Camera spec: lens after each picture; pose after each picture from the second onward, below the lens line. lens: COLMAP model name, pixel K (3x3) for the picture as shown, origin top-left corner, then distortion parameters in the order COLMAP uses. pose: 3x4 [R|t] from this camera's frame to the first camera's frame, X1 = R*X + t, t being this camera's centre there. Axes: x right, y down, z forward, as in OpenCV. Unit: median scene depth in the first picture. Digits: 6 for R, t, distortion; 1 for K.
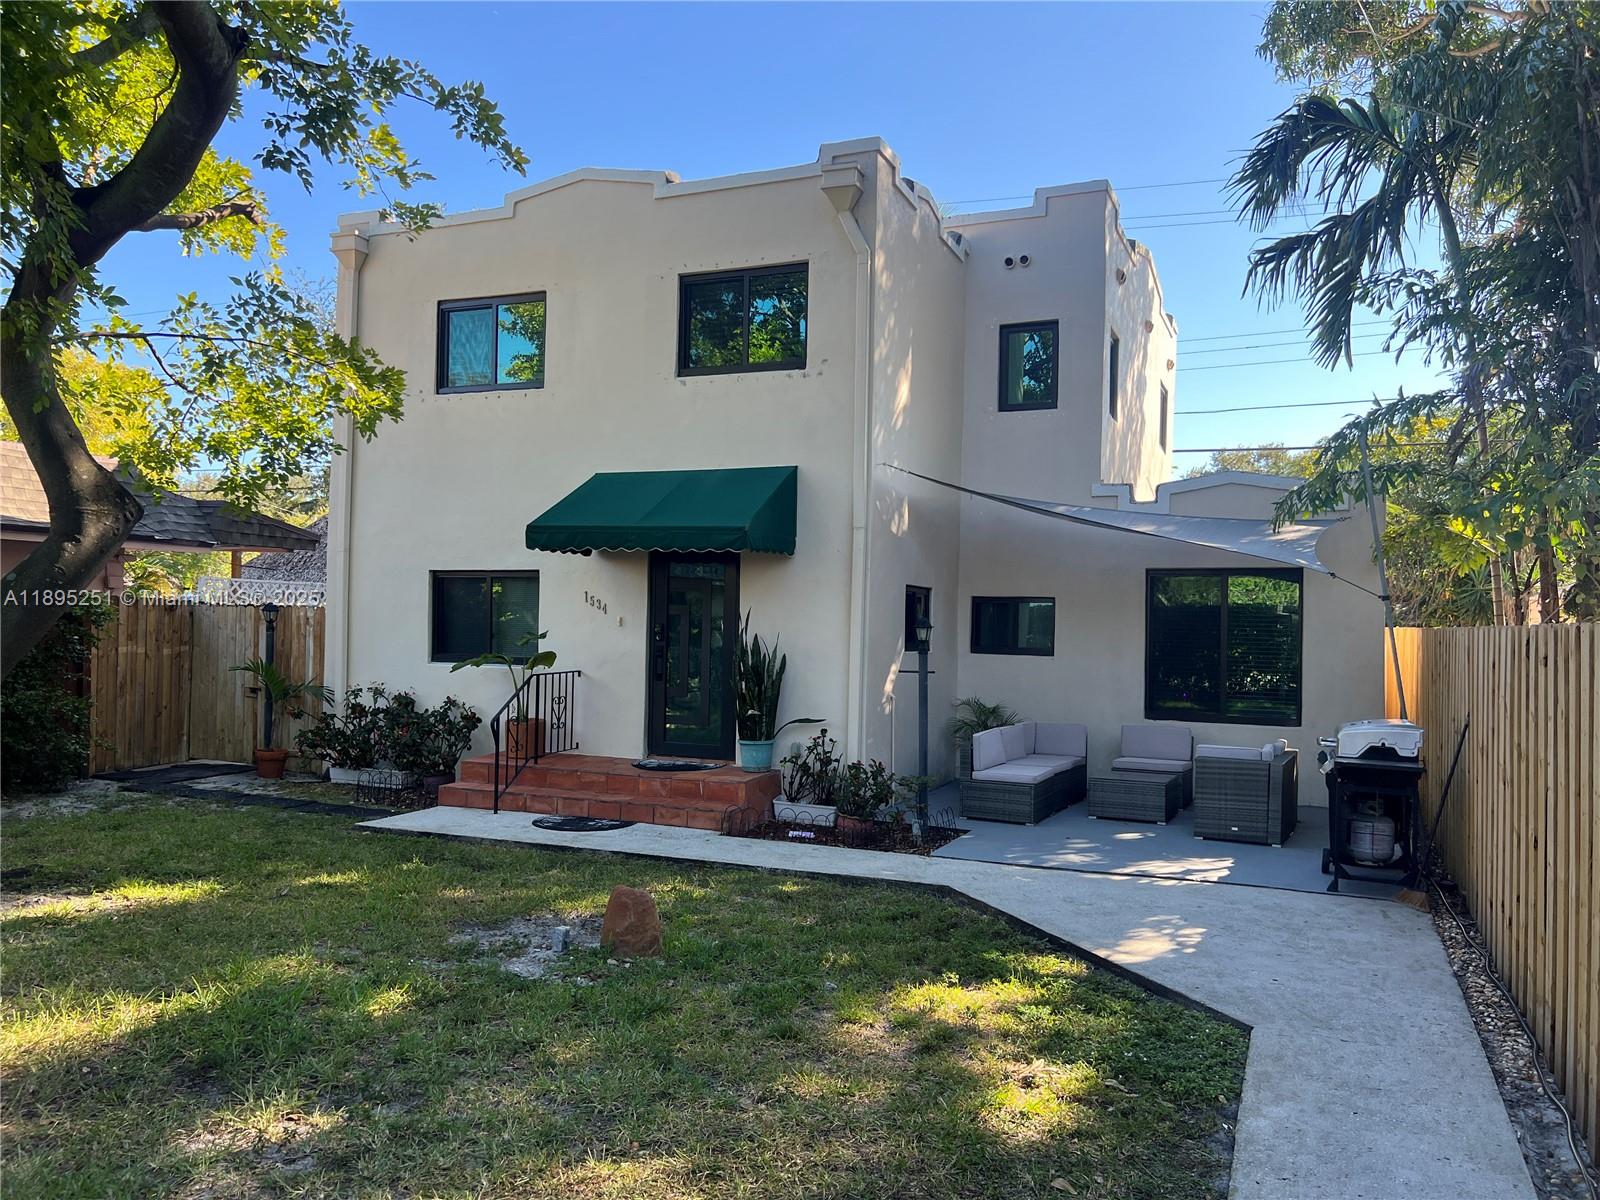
lens RADIAL K [[1185.3, 0, 797.7], [0, 1185.3, 613.8], [0, 0, 1]] dist [0.070911, -0.079509]
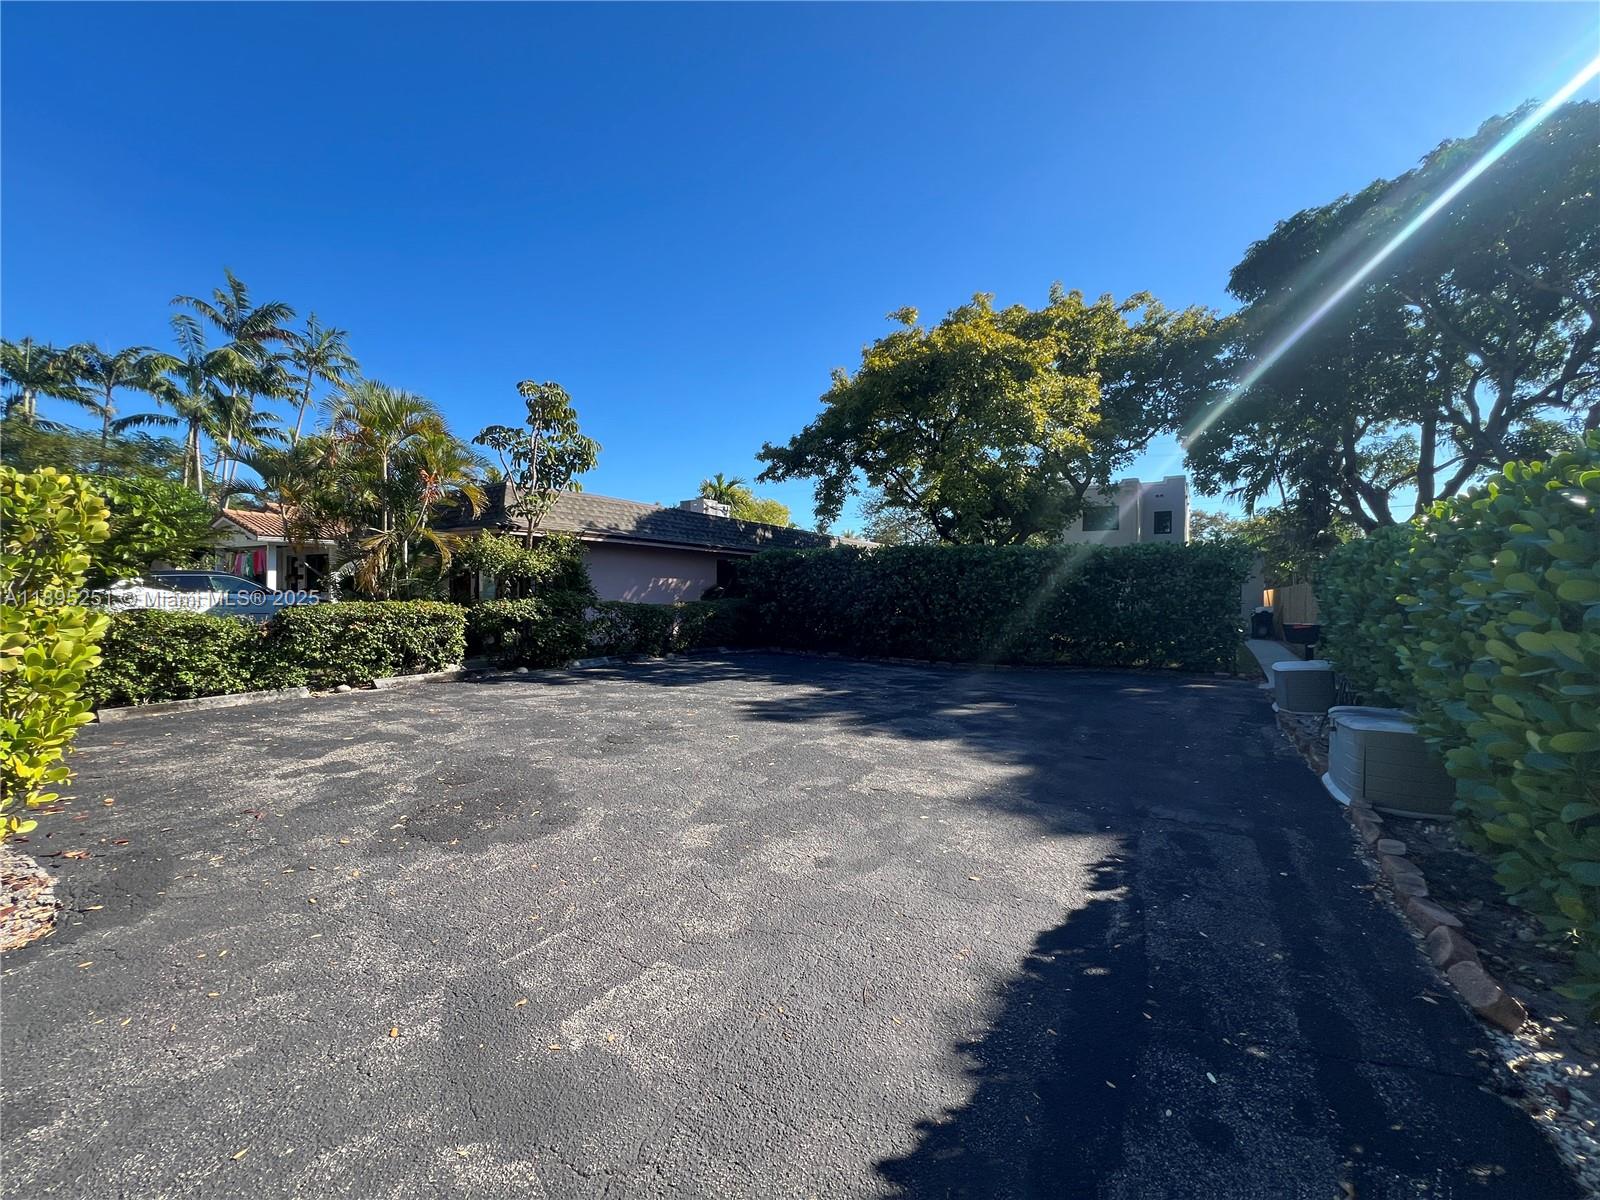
lens RADIAL K [[638.4, 0, 797.4], [0, 638.4, 603.0], [0, 0, 1]] dist [-0.000276, 0.000085]
pose [[0.986732, -0.003960, -0.162308, -0.765912], [0.007430, 0.999757, 0.020775, 0.003409], [0.162186, -0.021706, 0.986521, -1.481089]]
